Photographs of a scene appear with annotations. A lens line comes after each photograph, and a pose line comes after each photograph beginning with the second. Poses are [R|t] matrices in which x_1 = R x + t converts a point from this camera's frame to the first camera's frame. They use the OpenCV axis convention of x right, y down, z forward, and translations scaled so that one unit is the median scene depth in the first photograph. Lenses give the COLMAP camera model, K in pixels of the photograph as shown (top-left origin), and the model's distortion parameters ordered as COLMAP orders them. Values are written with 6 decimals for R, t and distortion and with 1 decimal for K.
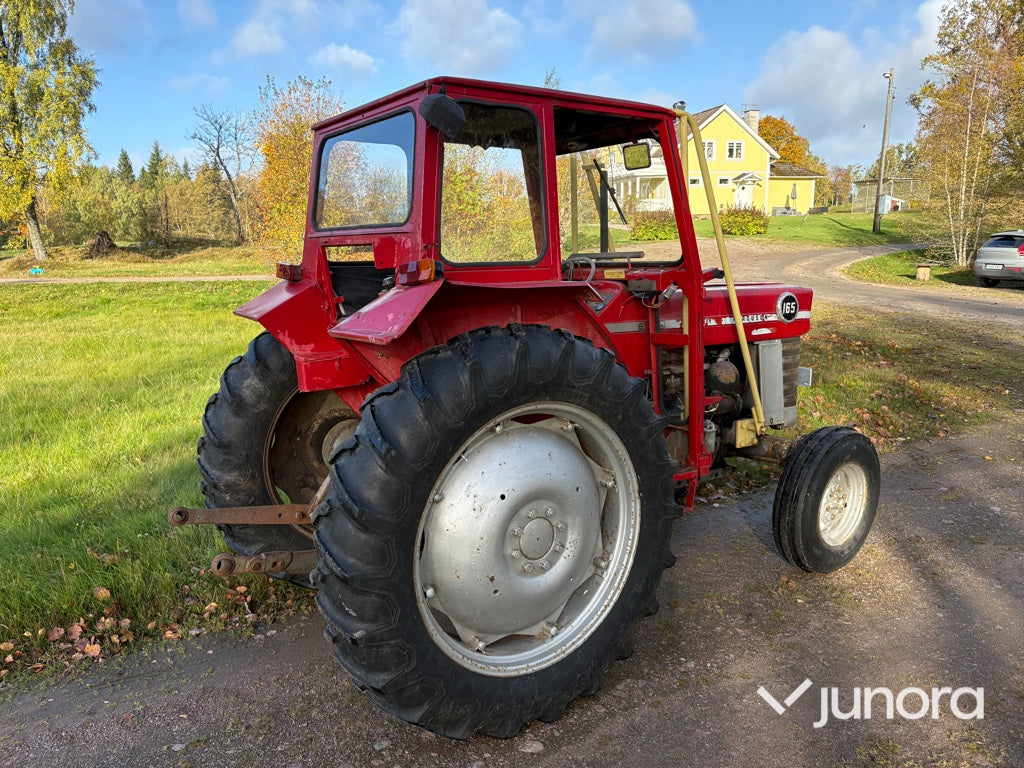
lens RADIAL K [[769.1, 0, 508.4], [0, 769.1, 379.3], [0, 0, 1]] dist [0.055031, -0.052661]
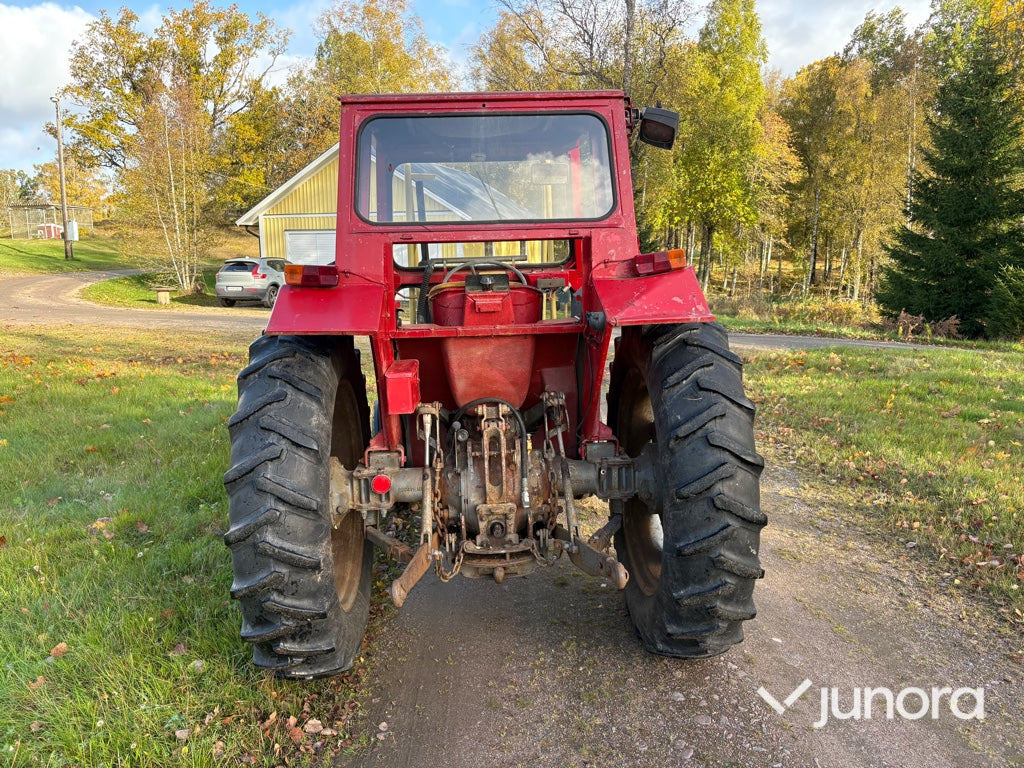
lens RADIAL K [[769.1, 0, 507.5], [0, 769.1, 375.1], [0, 0, 1]] dist [0.056064, -0.057771]
pose [[0.526682, -0.121197, 0.841378, -0.862403], [0.156684, 0.986666, 0.044045, -0.043305], [-0.835497, 0.108632, 0.538649, 0.426198]]
